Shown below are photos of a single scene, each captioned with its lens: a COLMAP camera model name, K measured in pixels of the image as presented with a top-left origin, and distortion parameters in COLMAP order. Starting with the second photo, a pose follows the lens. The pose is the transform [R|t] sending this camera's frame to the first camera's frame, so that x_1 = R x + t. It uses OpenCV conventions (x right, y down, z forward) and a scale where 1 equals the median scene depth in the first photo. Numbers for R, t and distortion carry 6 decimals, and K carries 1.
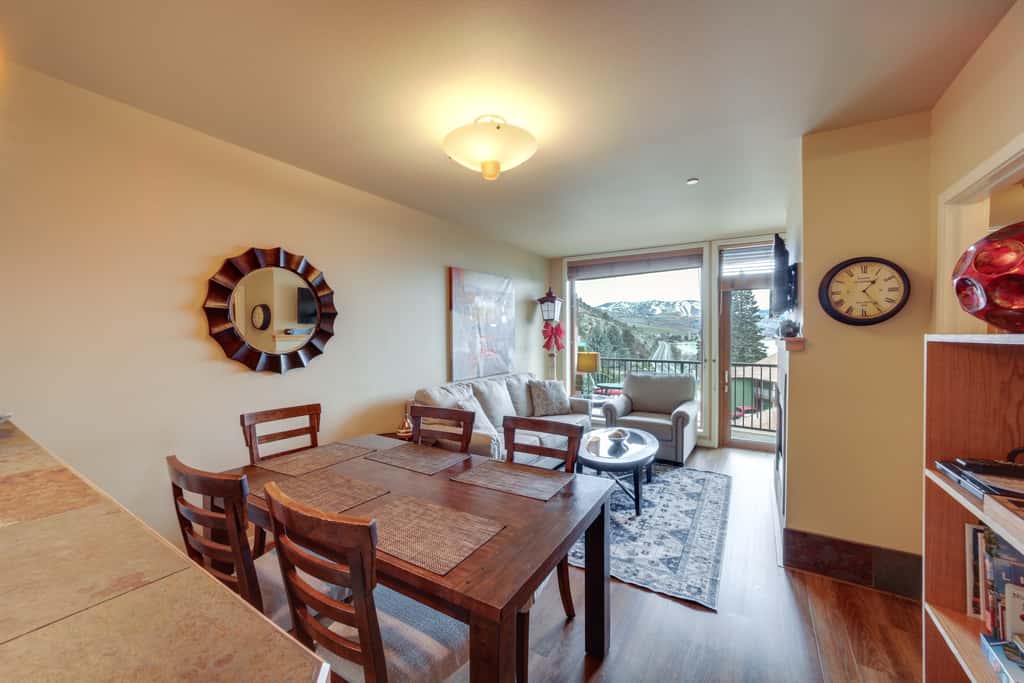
lens RADIAL K [[386.5, 0, 505.5], [0, 386.5, 335.4], [0, 0, 1]] dist [-0.000264, 0.000261]
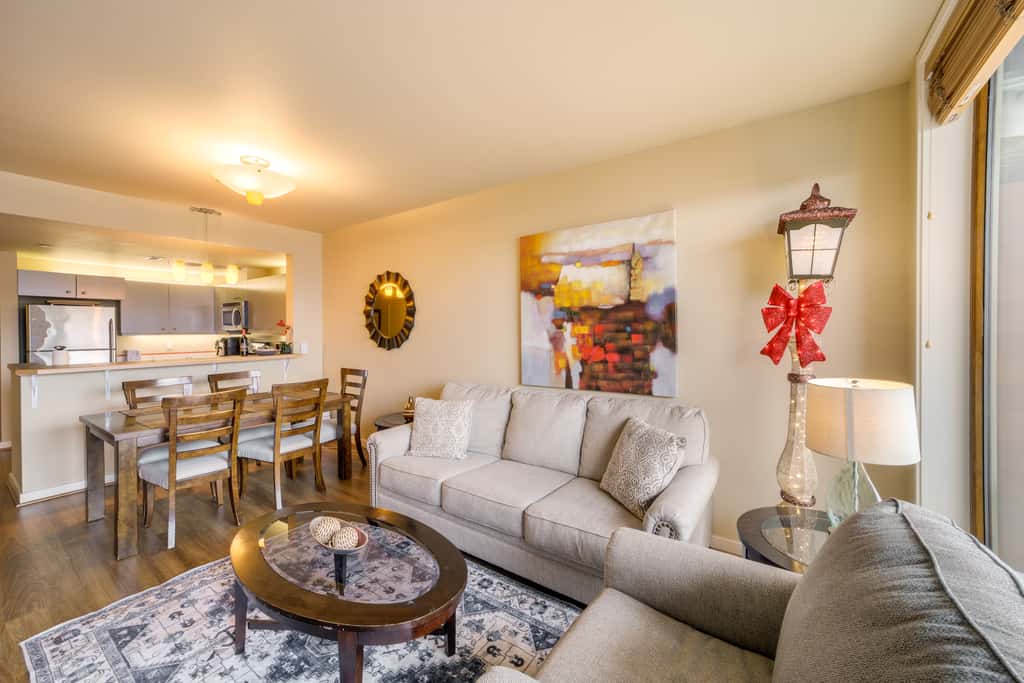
lens RADIAL K [[386.5, 0, 505.5], [0, 386.5, 335.4], [0, 0, 1]] dist [-0.000264, 0.000261]
pose [[-0.029794, 0.018872, -0.999378, 0.561946], [0.005111, 0.999812, 0.018728, 0.005539], [0.999543, -0.004550, -0.029885, 0.866224]]
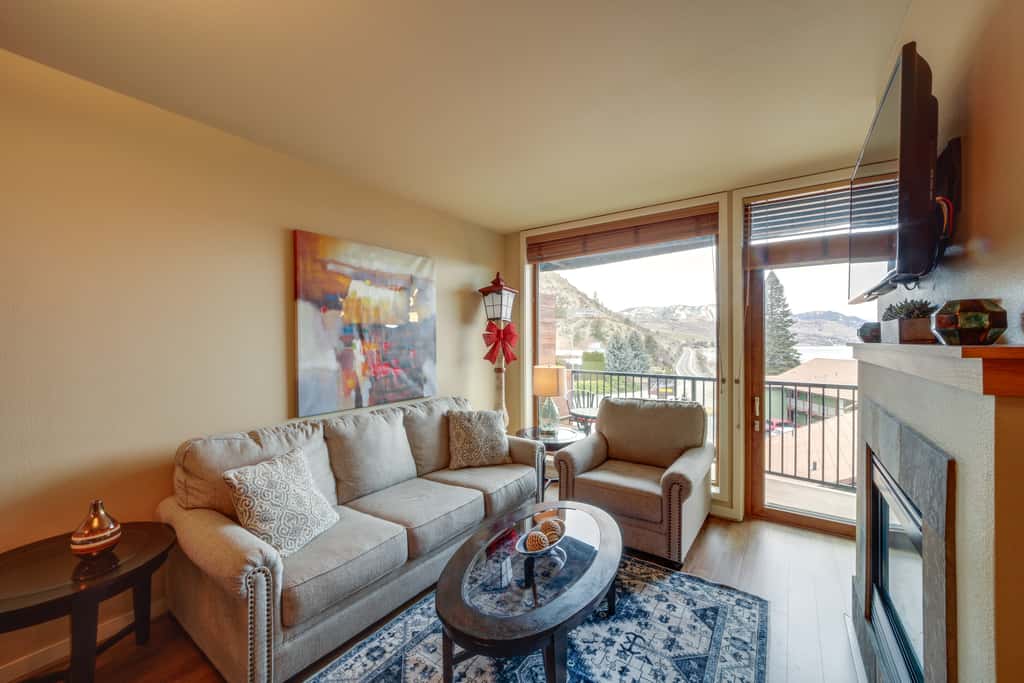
lens RADIAL K [[395.0, 0, 508.9], [0, 395.0, 340.3], [0, 0, 1]] dist [-0.000547, 0.000023]
pose [[0.999247, -0.002034, -0.038748, 0.192775], [0.001904, 0.999992, -0.003401, 0.000448], [0.038755, 0.003325, 0.999243, 0.341292]]
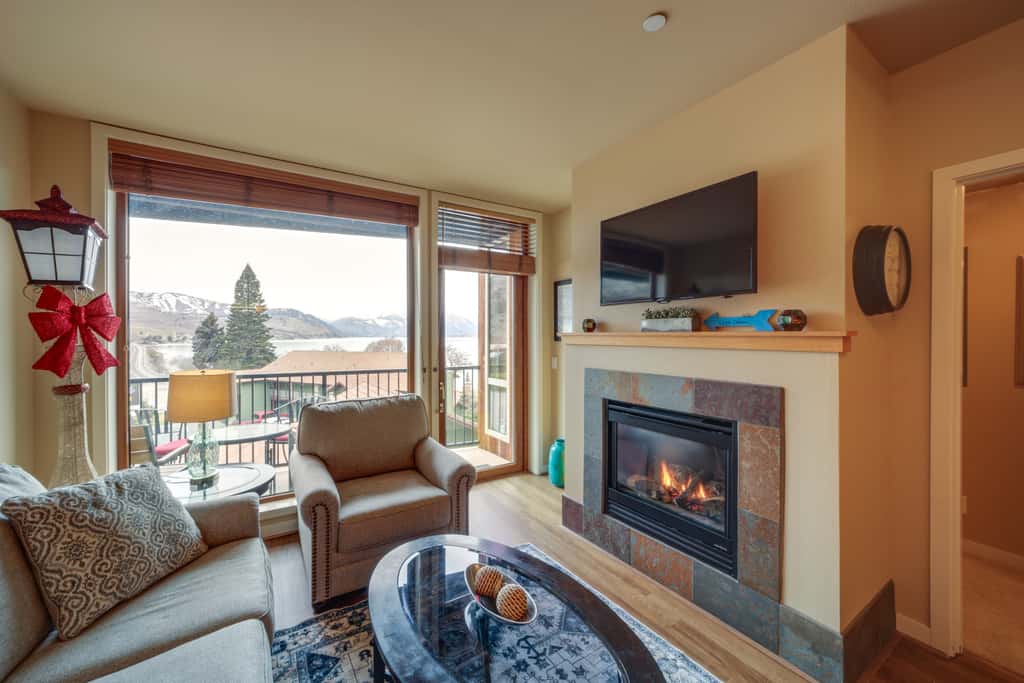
lens RADIAL K [[396.0, 0, 504.1], [0, 396.0, 336.8], [0, 0, 1]] dist [-0.001181, 0.000068]
pose [[0.418270, -0.005735, 0.908304, -0.040101], [0.002292, 0.999984, 0.005258, 0.005392], [-0.908320, -0.000117, 0.418277, 0.597520]]
